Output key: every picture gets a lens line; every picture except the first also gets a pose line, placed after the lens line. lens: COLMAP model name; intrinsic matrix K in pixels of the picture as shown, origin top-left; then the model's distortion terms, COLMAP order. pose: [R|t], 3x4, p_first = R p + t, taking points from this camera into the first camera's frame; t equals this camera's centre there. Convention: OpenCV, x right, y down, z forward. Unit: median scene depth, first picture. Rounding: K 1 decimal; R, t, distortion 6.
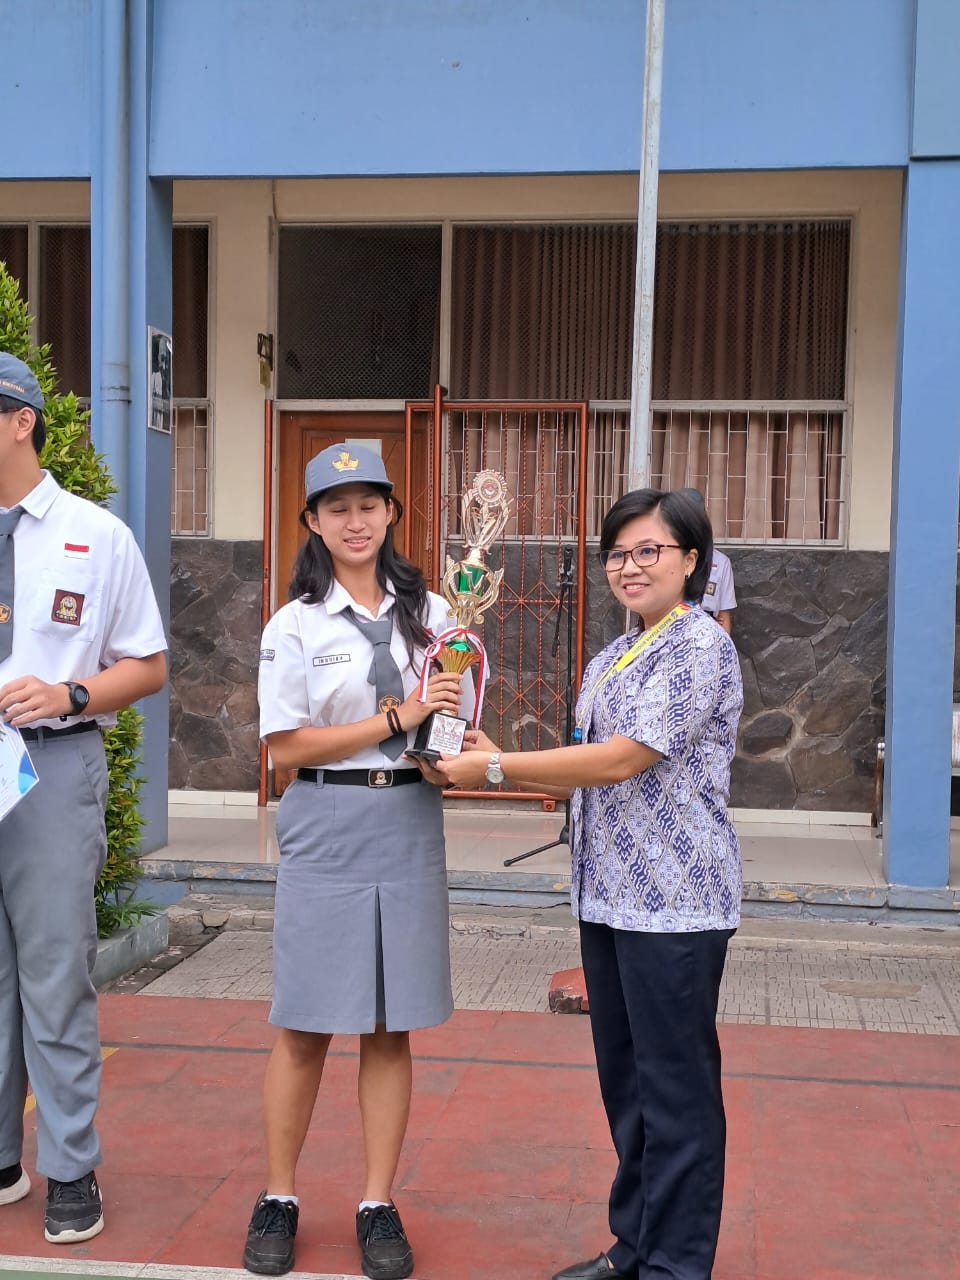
lens RADIAL K [[999.1, 0, 480.5], [0, 999.1, 698.2], [0, 0, 1]] dist [-0.002746, 0.000897]
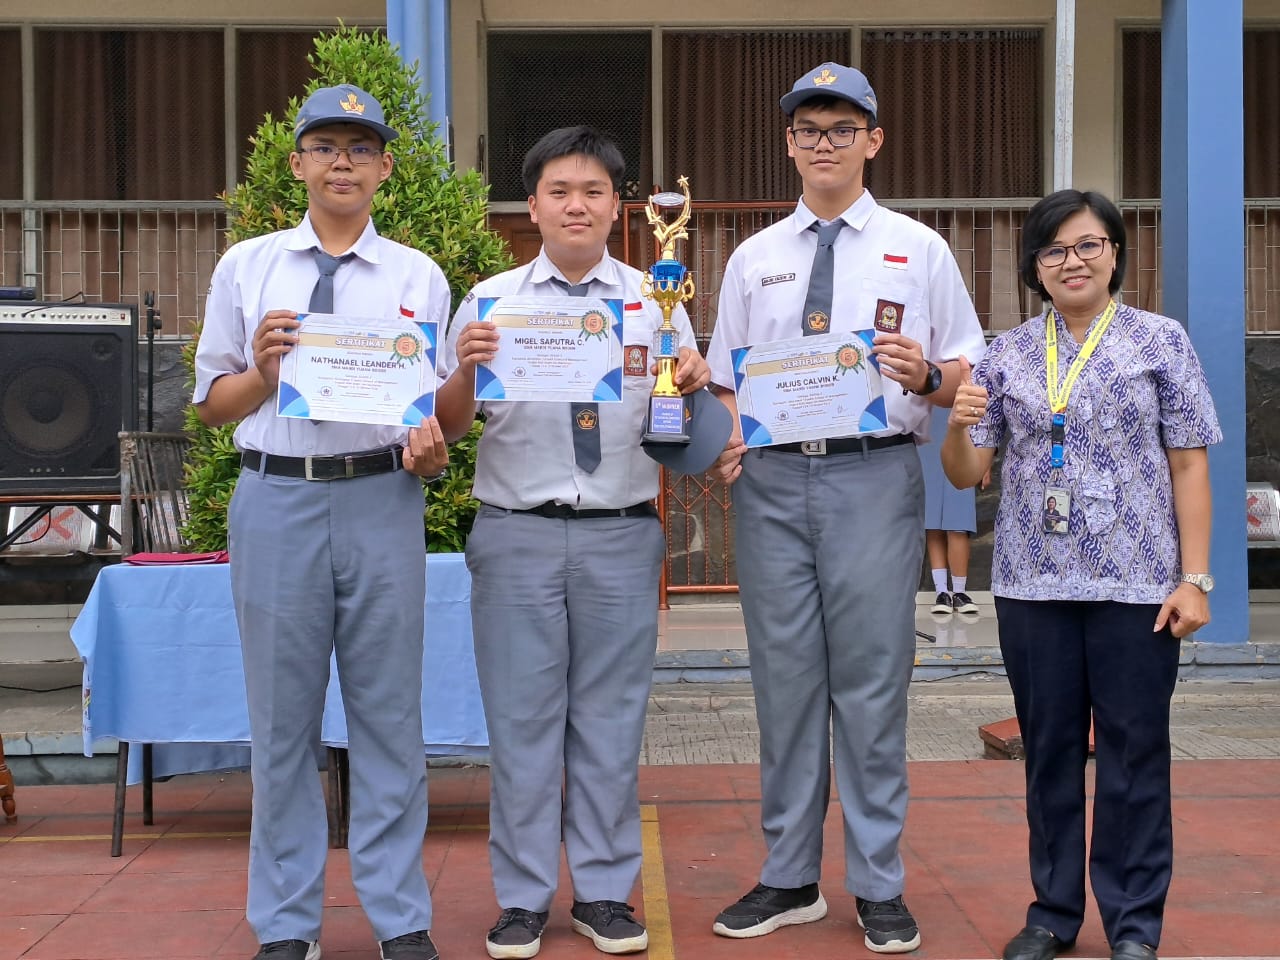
lens RADIAL K [[999.1, 0, 640.0], [0, 999.1, 480.0], [0, 0, 1]] dist [-0.002746, 0.000897]
pose [[0.995791, -0.031168, 0.086196, -0.157346], [0.034293, 0.998798, -0.035014, 0.021142], [-0.085001, 0.037822, 0.995663, 0.002932]]
